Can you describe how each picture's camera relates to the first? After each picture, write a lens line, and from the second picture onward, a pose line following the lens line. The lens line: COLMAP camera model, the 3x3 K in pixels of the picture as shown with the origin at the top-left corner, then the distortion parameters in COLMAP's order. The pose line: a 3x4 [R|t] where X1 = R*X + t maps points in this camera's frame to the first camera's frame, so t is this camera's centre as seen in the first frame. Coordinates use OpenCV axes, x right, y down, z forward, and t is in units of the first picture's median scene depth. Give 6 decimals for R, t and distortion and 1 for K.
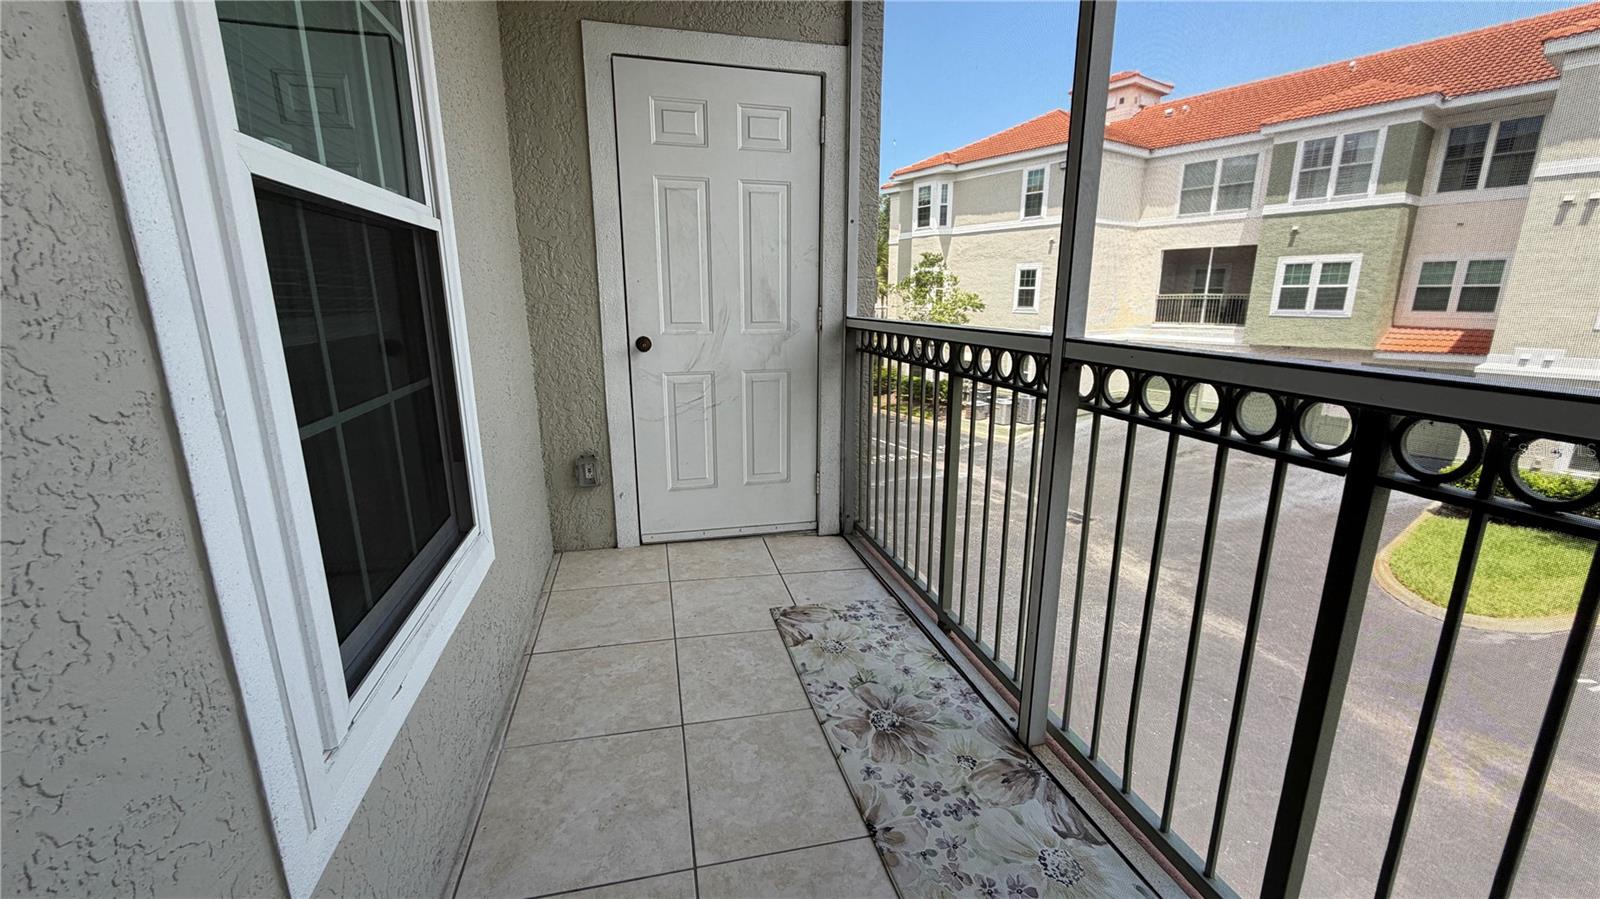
lens RADIAL K [[639.9, 0, 797.7], [0, 639.9, 453.1], [0, 0, 1]] dist [-0.002499, 0.000052]
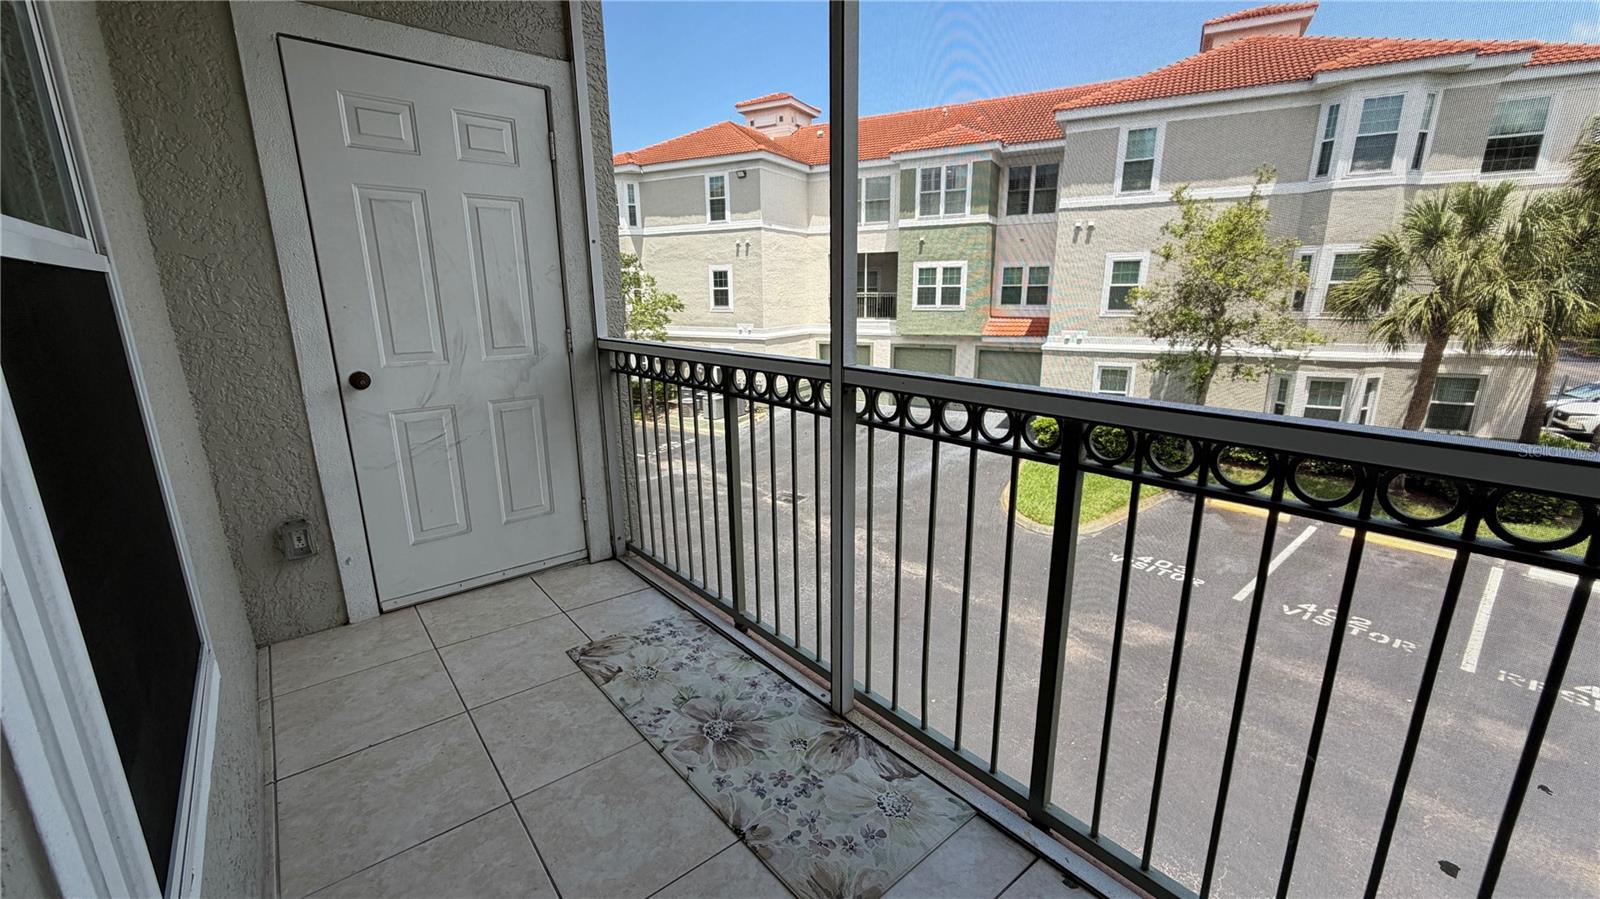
lens RADIAL K [[639.9, 0, 796.8], [0, 639.9, 452.2], [0, 0, 1]] dist [-0.002499, 0.000052]
pose [[0.895170, -0.114556, 0.430753, -0.097951], [0.112950, 0.993166, 0.029401, -0.035641], [-0.431177, 0.022335, 0.901991, -0.012859]]
